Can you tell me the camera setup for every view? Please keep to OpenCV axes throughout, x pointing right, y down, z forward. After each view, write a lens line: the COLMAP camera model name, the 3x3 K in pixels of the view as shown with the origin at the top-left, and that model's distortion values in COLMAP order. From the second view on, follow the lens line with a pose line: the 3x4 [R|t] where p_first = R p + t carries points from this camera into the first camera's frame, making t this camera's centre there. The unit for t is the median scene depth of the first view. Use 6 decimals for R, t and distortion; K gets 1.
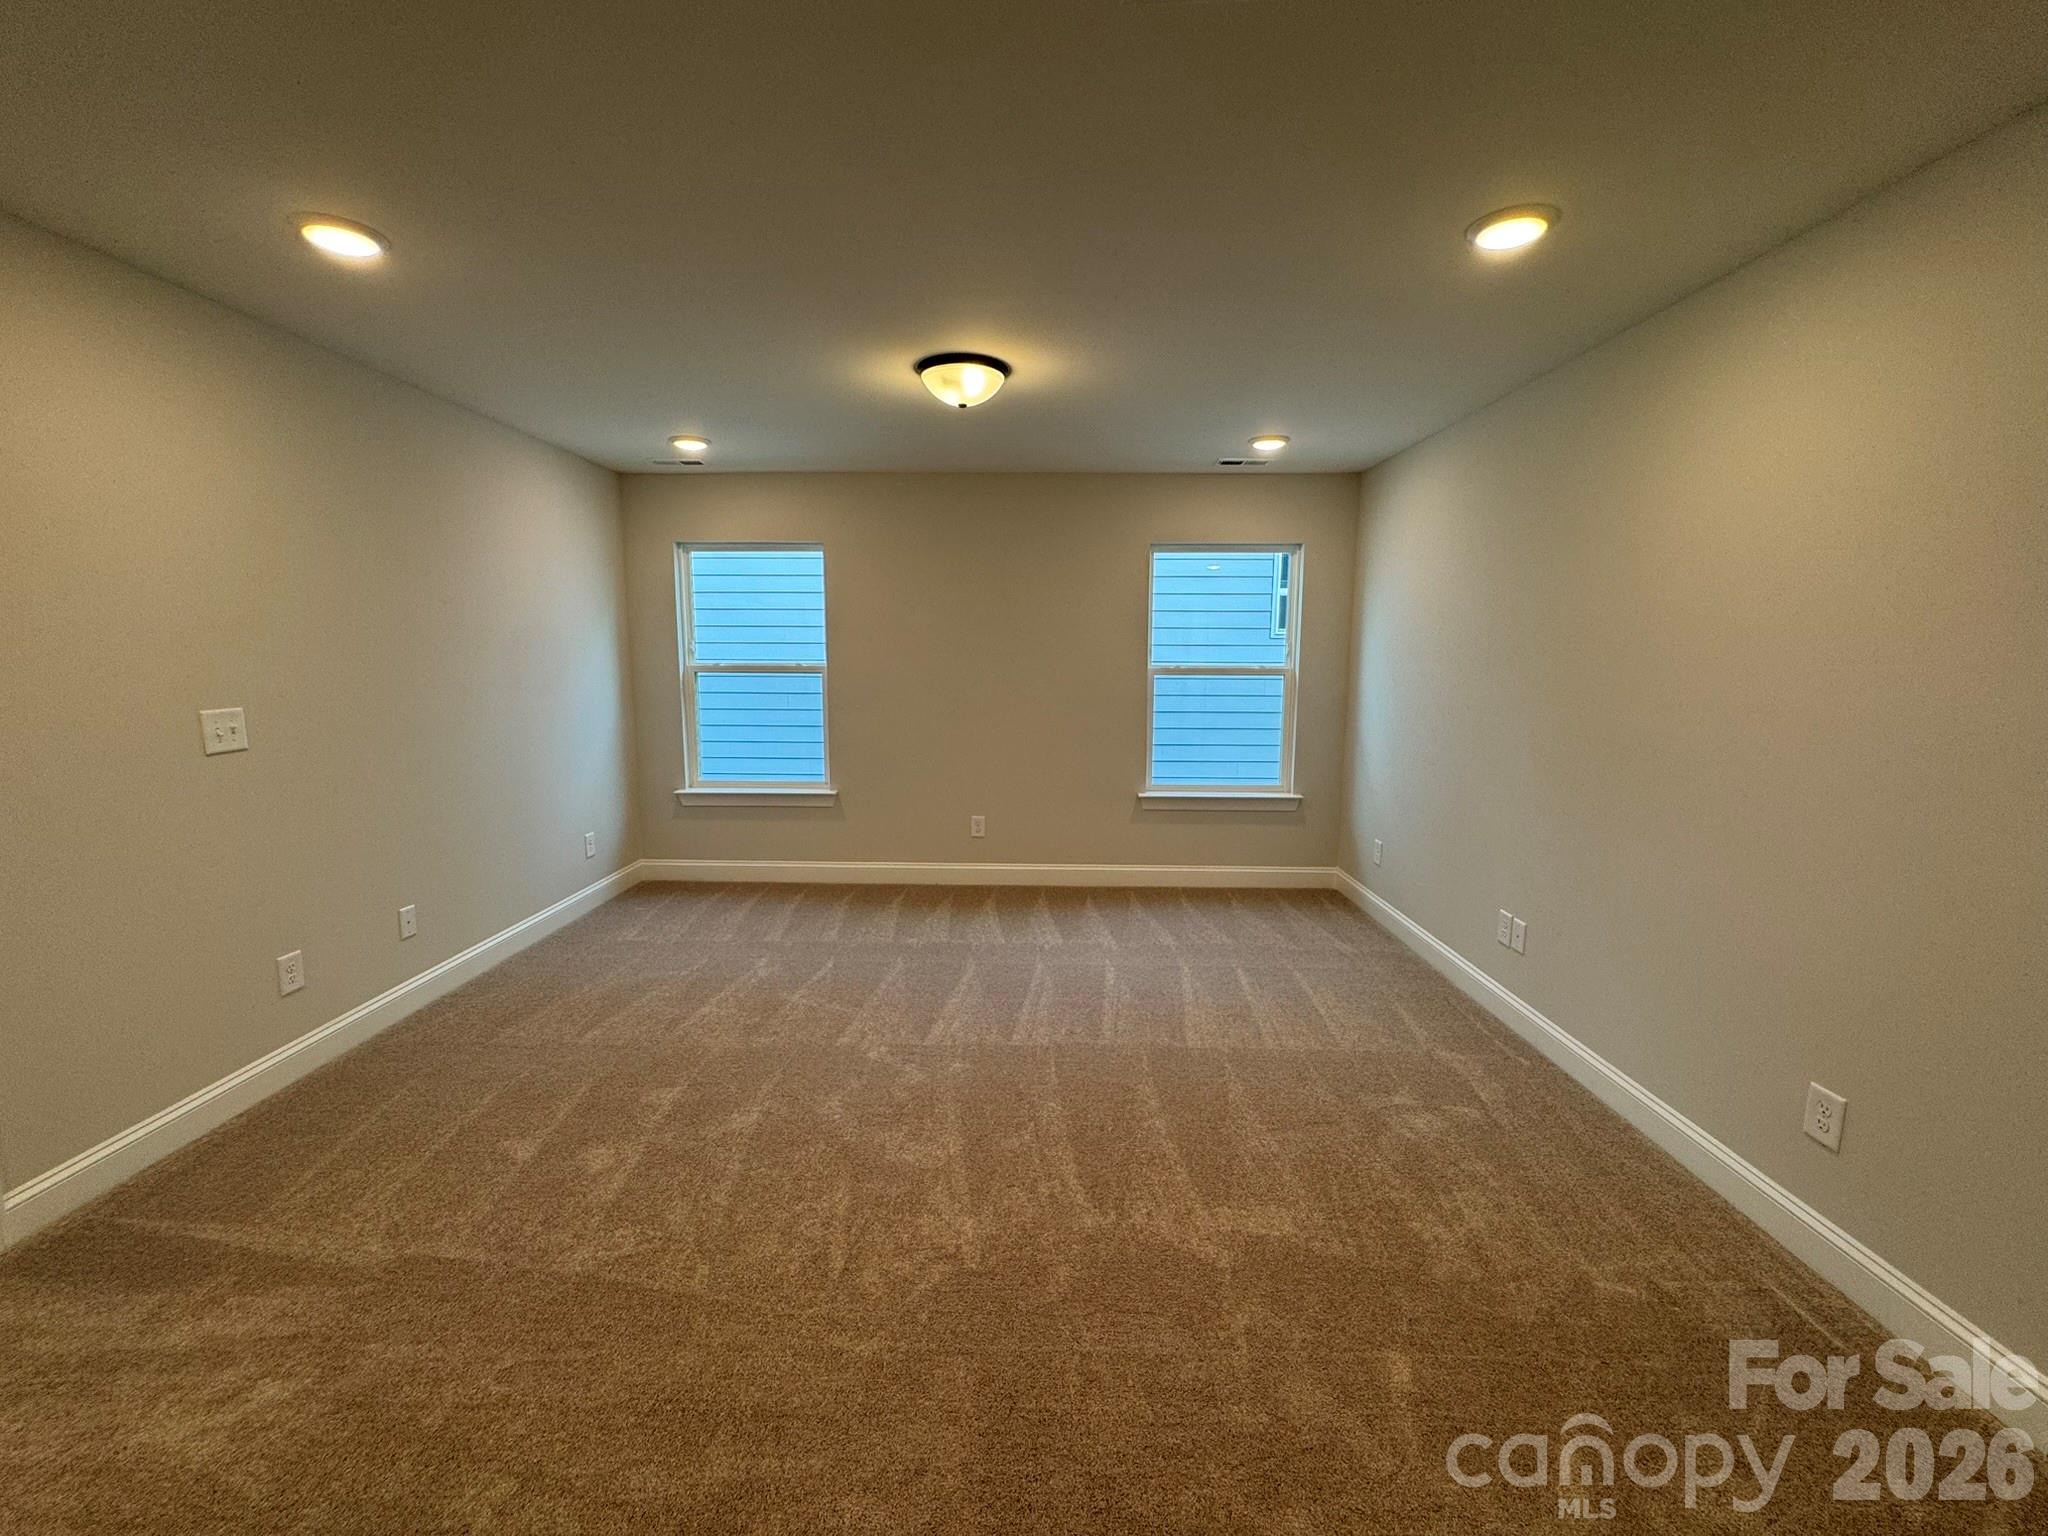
lens RADIAL K [[815.0, 0, 1025.3], [0, 815.0, 764.9], [0, 0, 1]] dist [-0.003565, -0.000072]
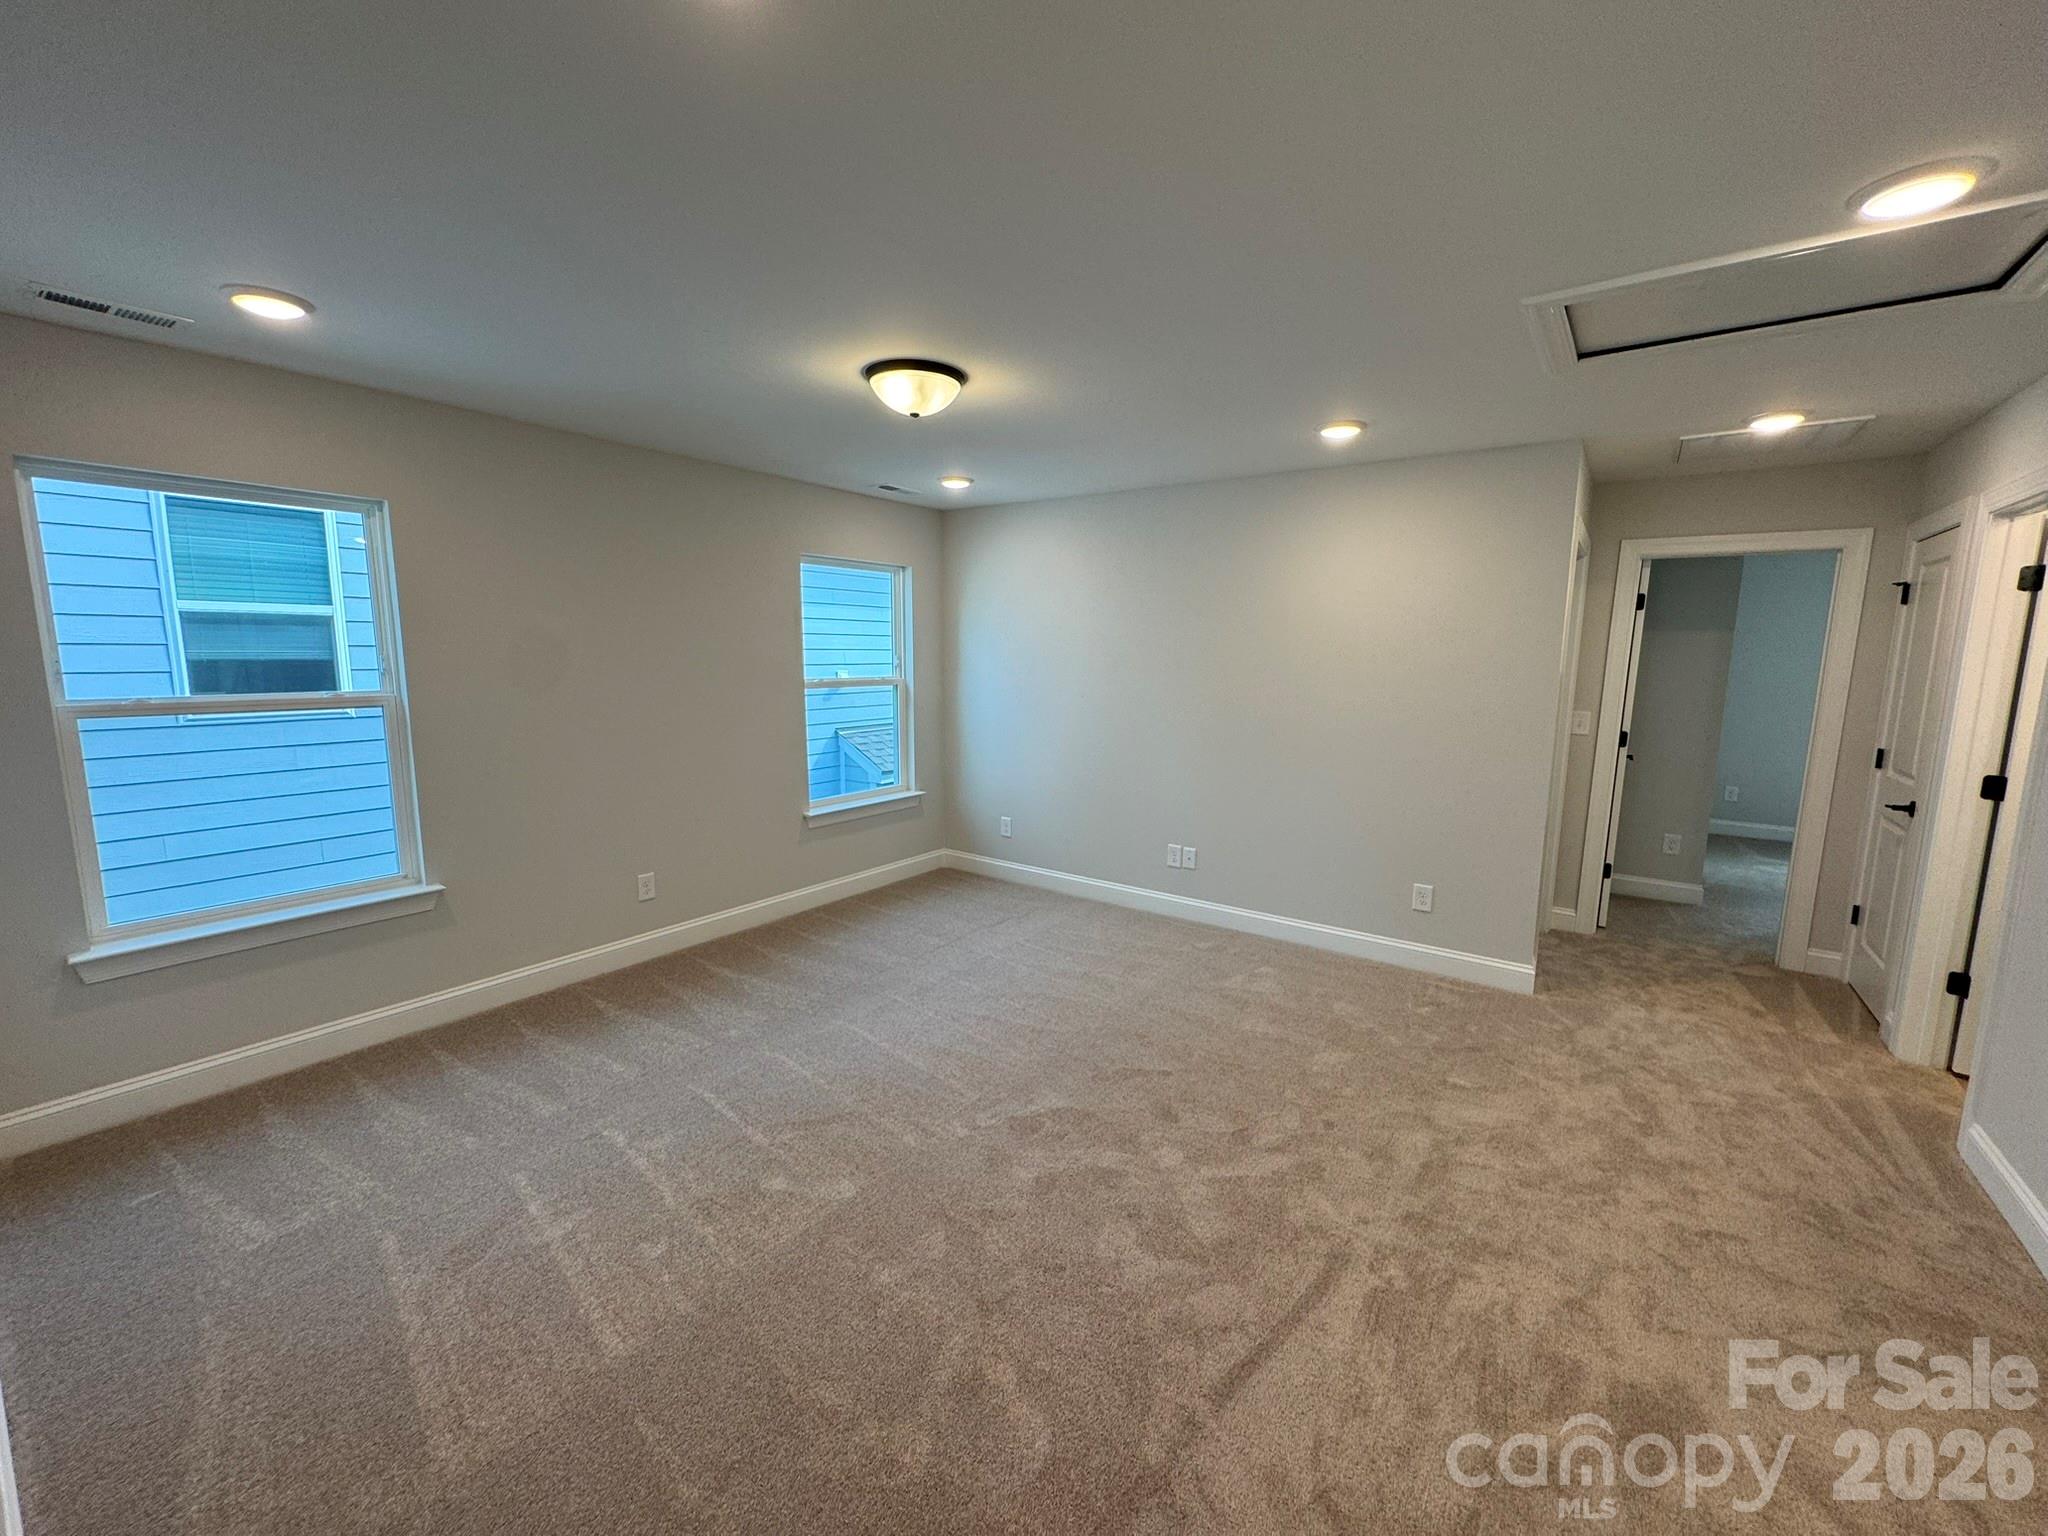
lens RADIAL K [[815.0, 0, 1025.3], [0, 815.0, 764.9], [0, 0, 1]] dist [-0.003565, -0.000072]
pose [[0.564760, -0.115793, 0.817091, -0.507795], [0.099326, 0.992447, 0.071990, -0.066355], [-0.819256, 0.040501, 0.571996, 0.239757]]
